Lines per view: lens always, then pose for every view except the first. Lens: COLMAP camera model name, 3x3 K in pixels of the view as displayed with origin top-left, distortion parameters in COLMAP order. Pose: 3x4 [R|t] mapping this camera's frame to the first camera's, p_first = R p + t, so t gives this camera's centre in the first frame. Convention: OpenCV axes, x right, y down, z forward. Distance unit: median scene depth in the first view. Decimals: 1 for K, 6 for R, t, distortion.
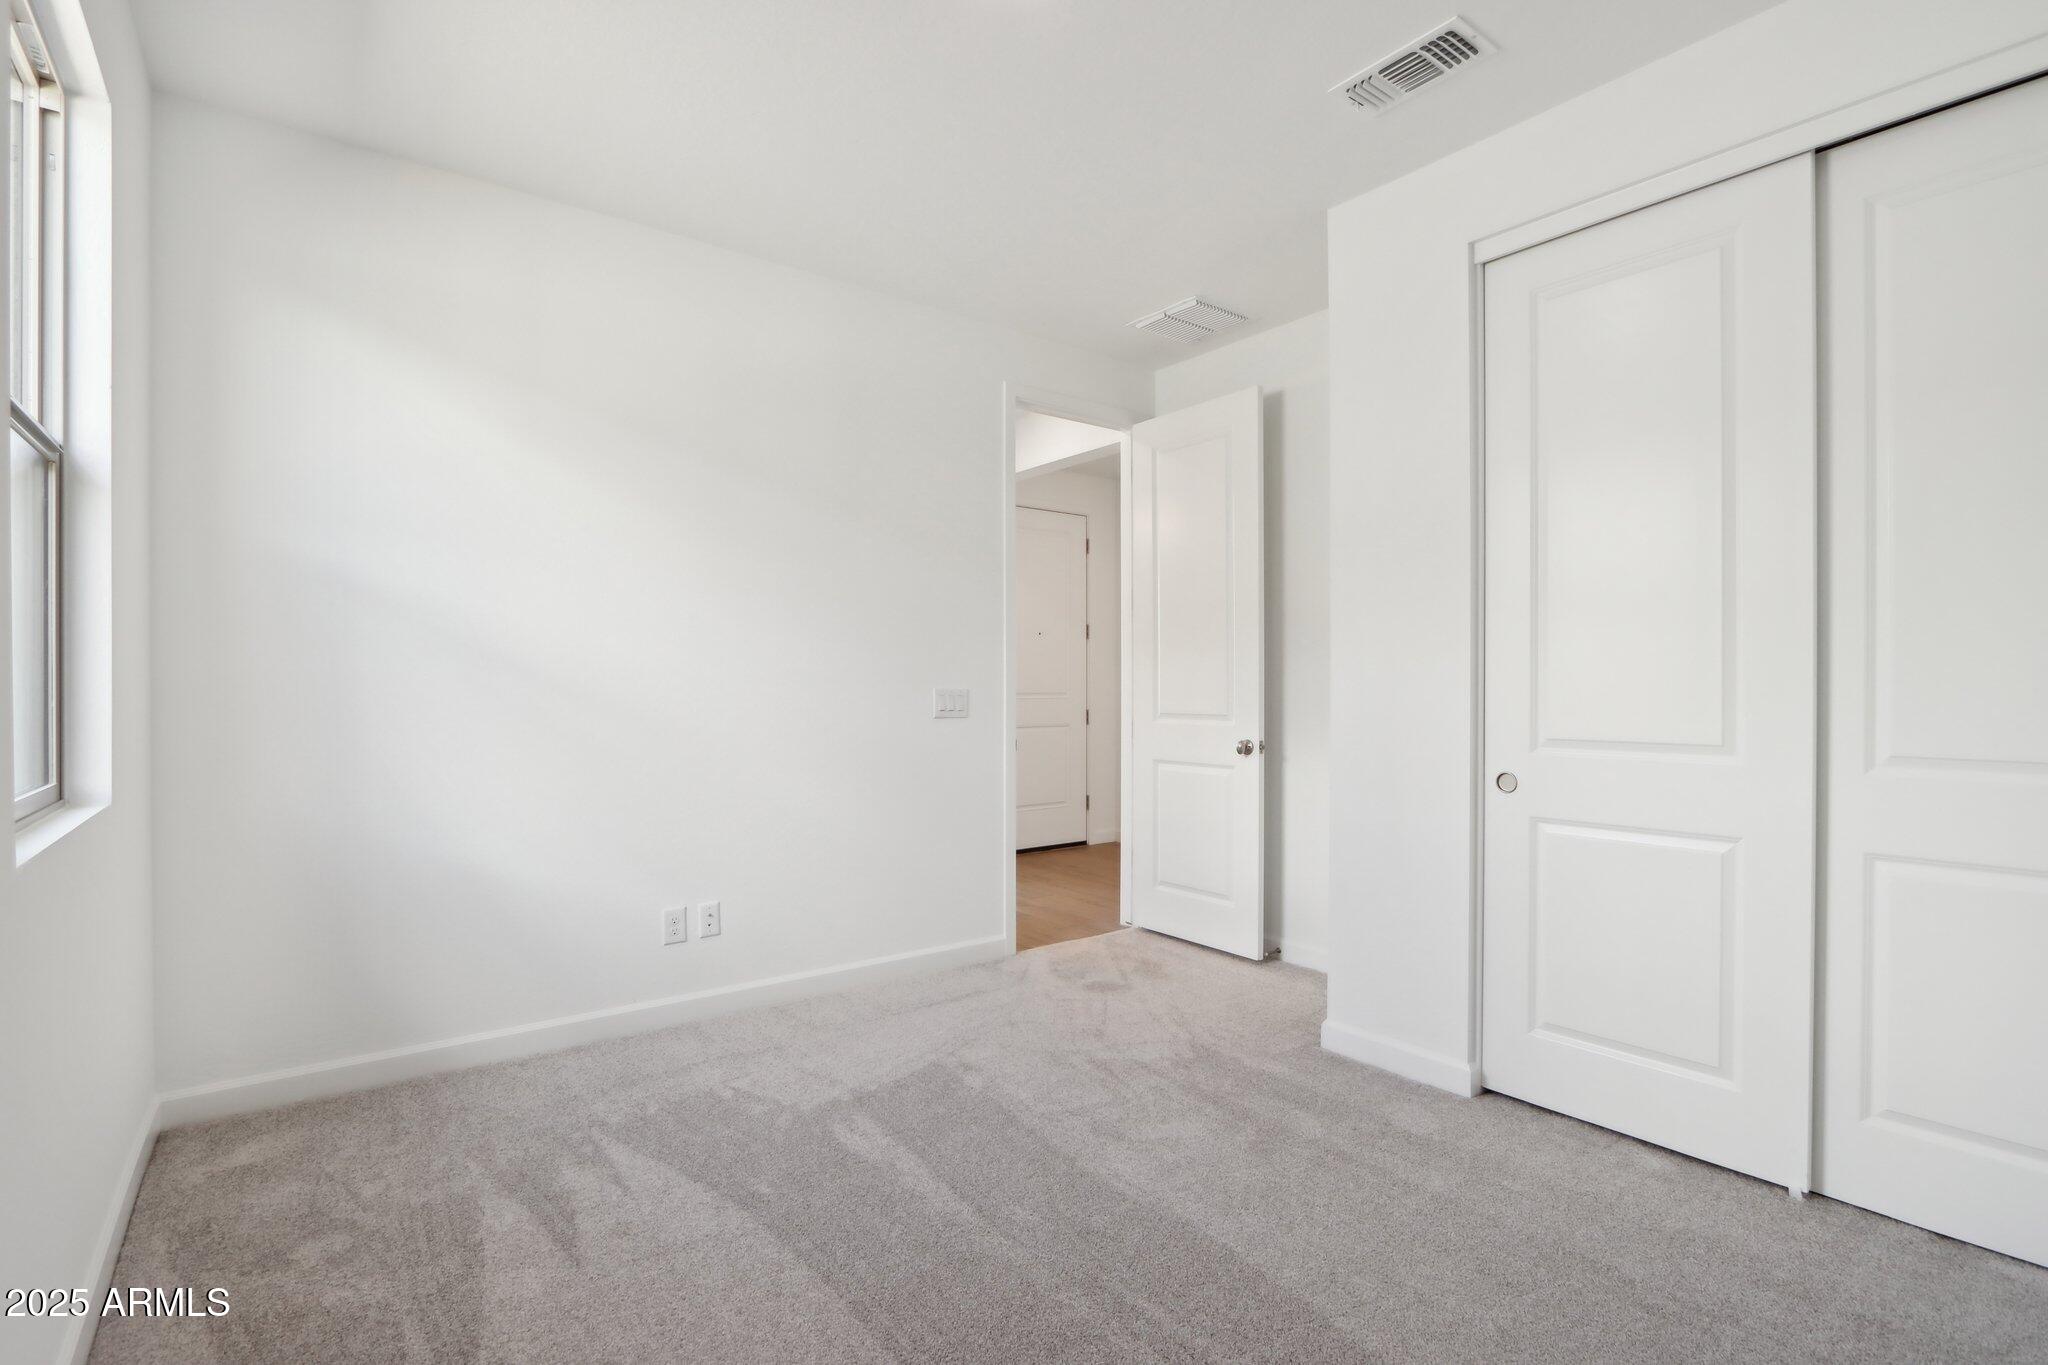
lens RADIAL K [[958.3, 0, 994.6], [0, 958.3, 688.9], [0, 0, 1]] dist [-0.014705, 0.000404]
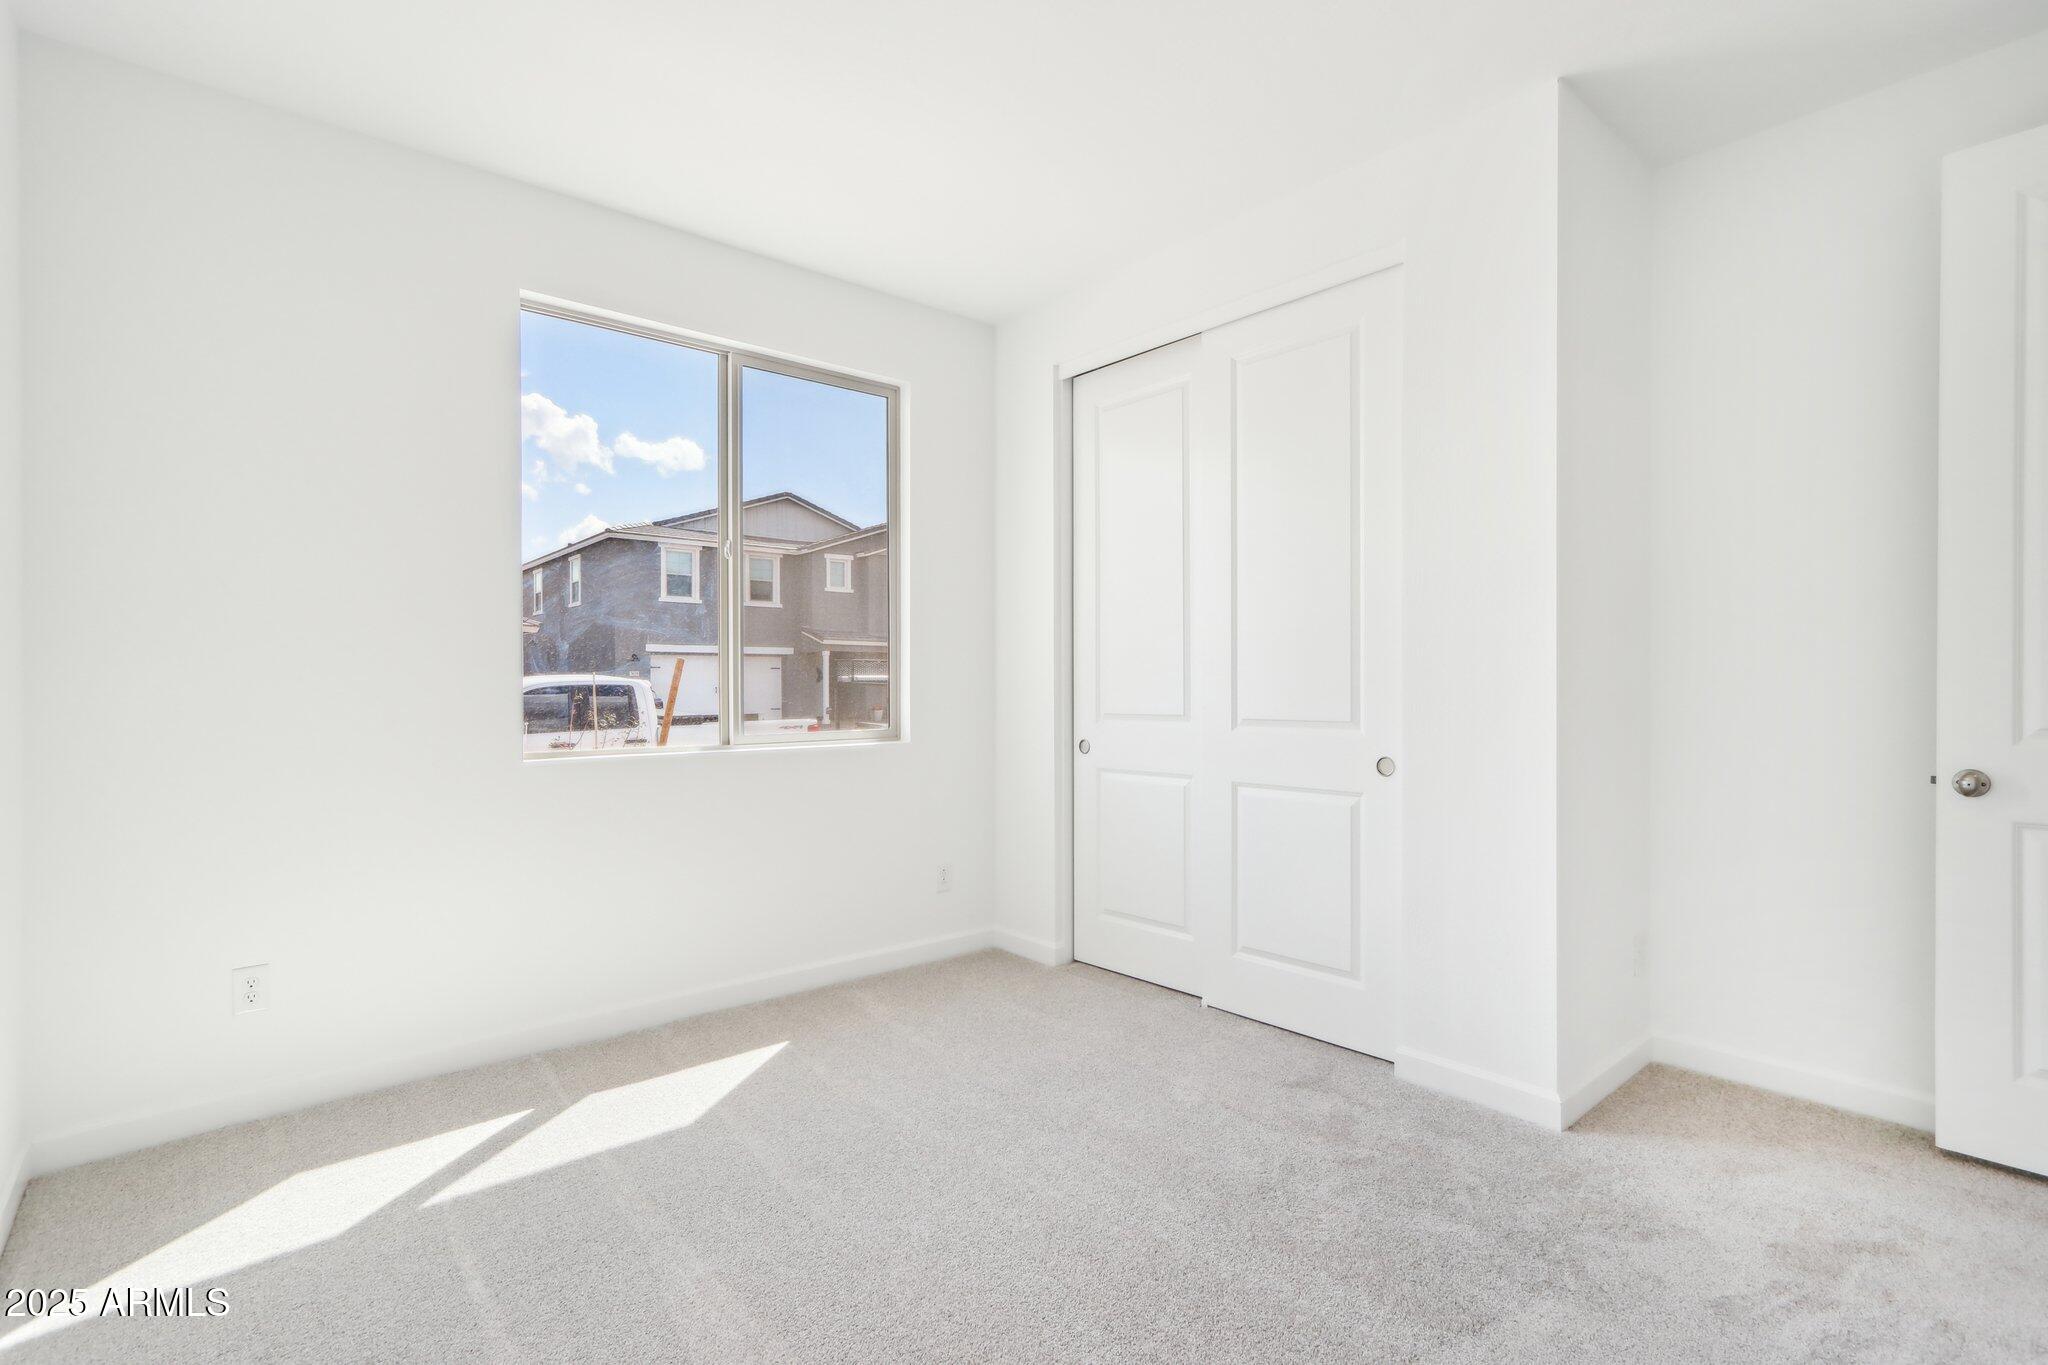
lens RADIAL K [[958.3, 0, 994.6], [0, 958.3, 688.9], [0, 0, 1]] dist [-0.014705, 0.000404]
pose [[0.997341, -0.003387, 0.072795, 0.202704], [0.002924, 0.999975, 0.006466, 0.003906], [-0.072815, -0.006236, 0.997326, -0.281014]]
